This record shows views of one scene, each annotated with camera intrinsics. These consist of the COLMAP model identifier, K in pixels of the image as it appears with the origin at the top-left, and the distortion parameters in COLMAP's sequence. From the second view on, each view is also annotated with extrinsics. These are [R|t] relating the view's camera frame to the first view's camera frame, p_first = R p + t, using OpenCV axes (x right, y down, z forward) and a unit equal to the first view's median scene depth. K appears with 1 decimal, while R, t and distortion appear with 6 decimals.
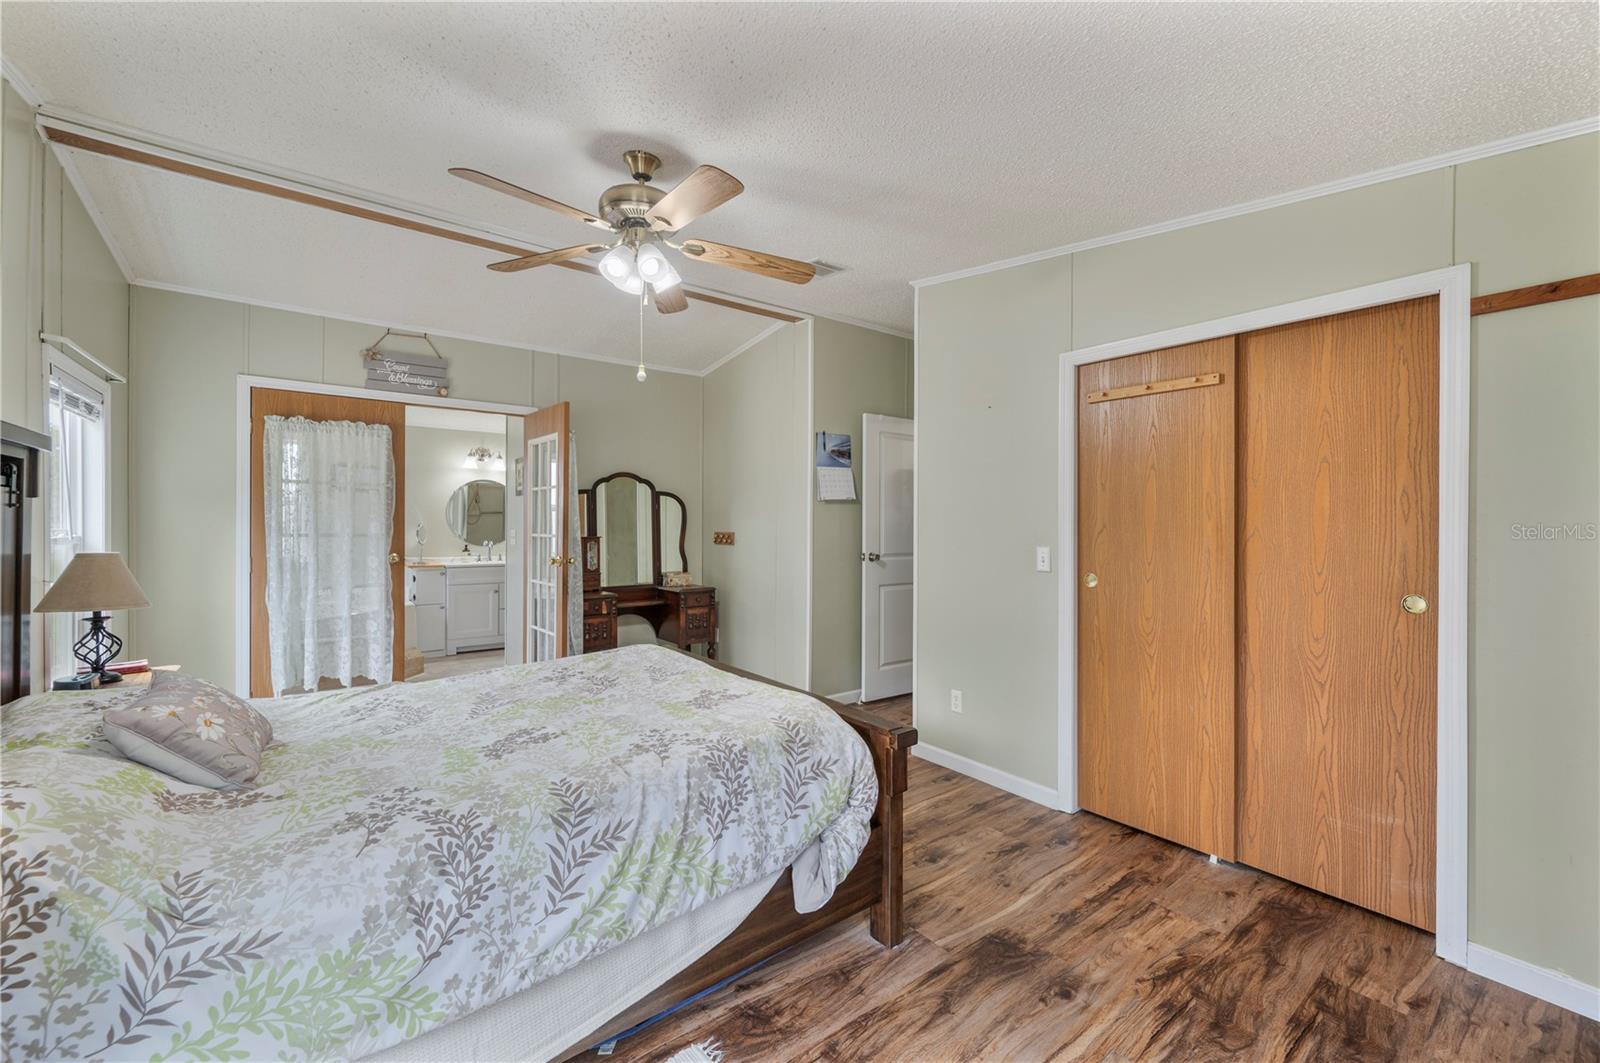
lens RADIAL K [[632.8, 0, 813.0], [0, 632.8, 523.0], [0, 0, 1]] dist [0.000270, -0.000942]
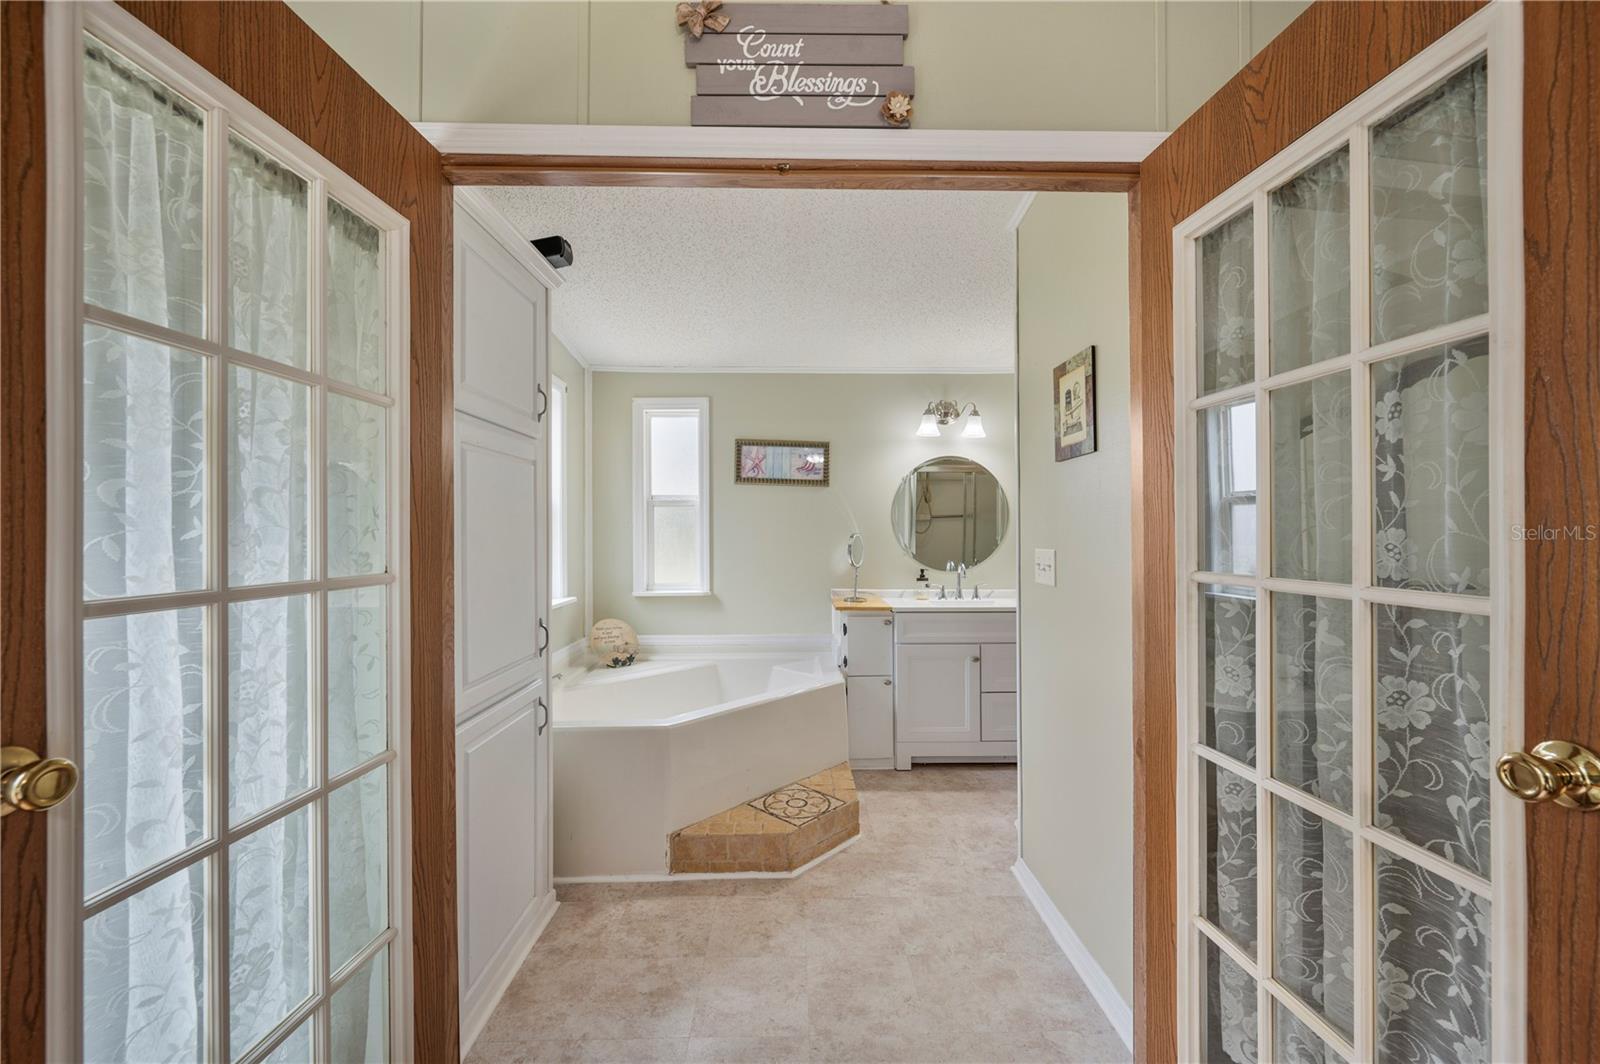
lens RADIAL K [[632.8, 0, 802.5], [0, 632.8, 531.3], [0, 0, 1]] dist [0.000270, -0.000942]
pose [[0.794019, -0.005097, -0.607872, -0.295968], [0.005442, 0.999984, -0.001277, -0.000131], [0.607869, -0.002294, 0.794034, 0.495344]]
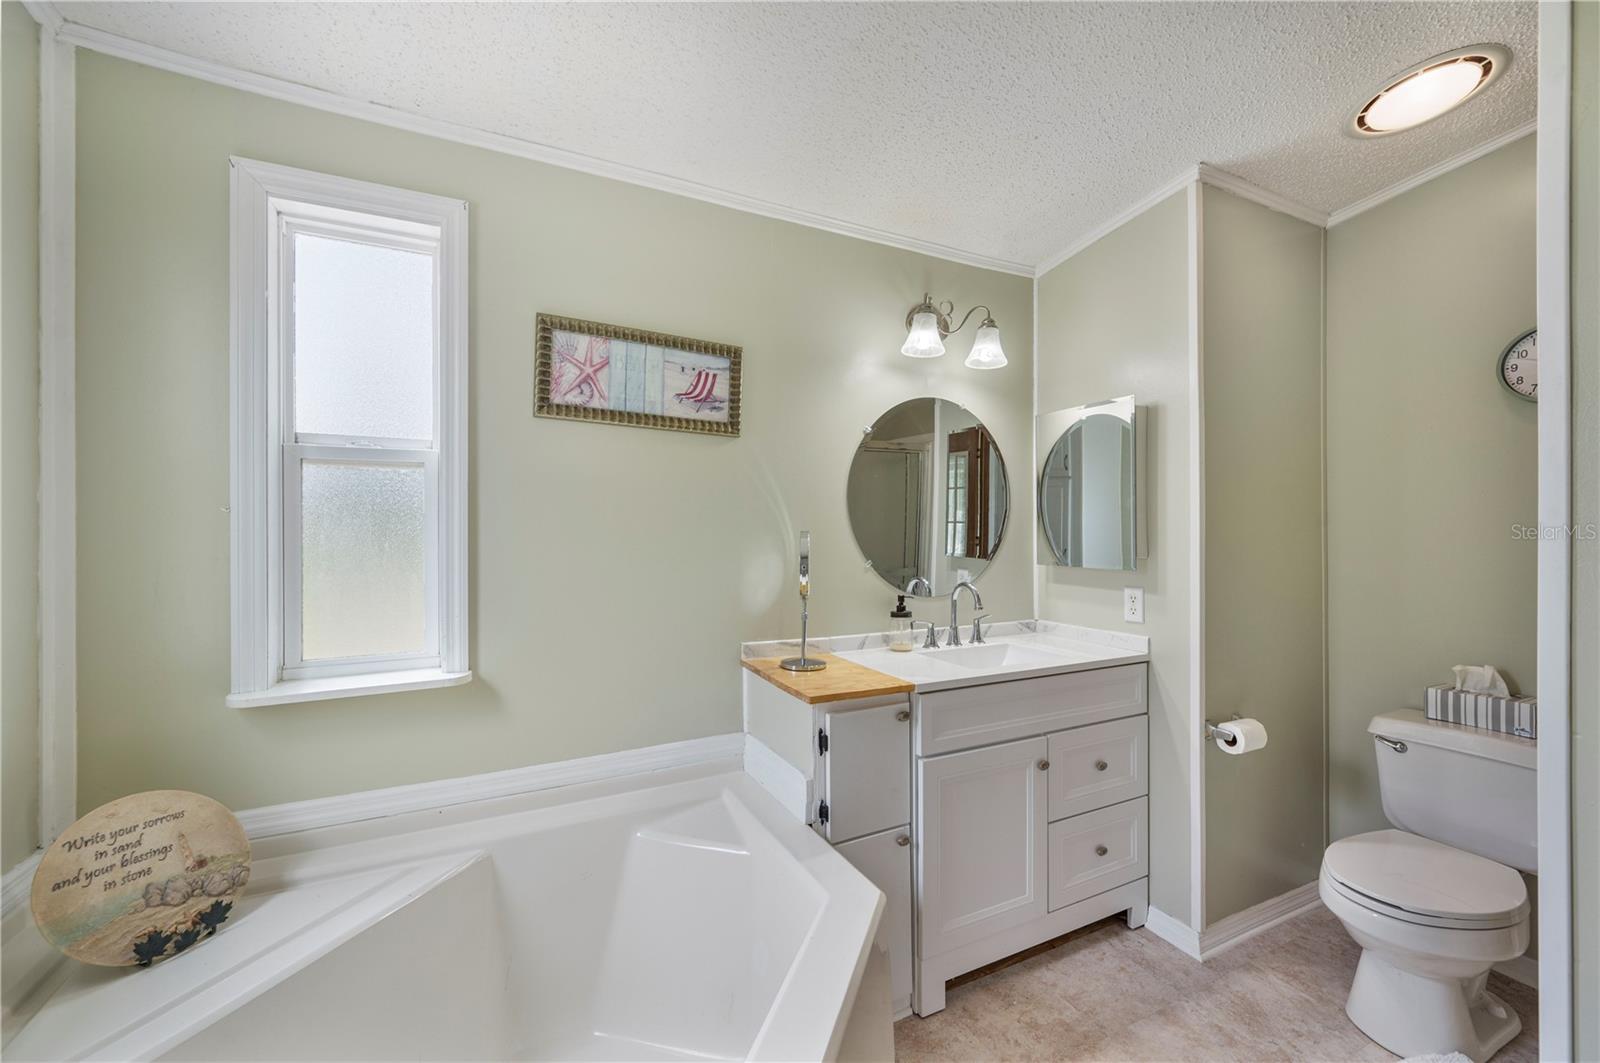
lens RADIAL K [[632.8, 0, 799.5], [0, 632.8, 529.8], [0, 0, 1]] dist [0.000270, -0.000942]
pose [[0.976349, -0.005143, -0.216140, -0.554083], [0.005191, 0.999986, -0.000348, 0.000772], [0.216139, -0.000782, 0.976362, 0.706795]]
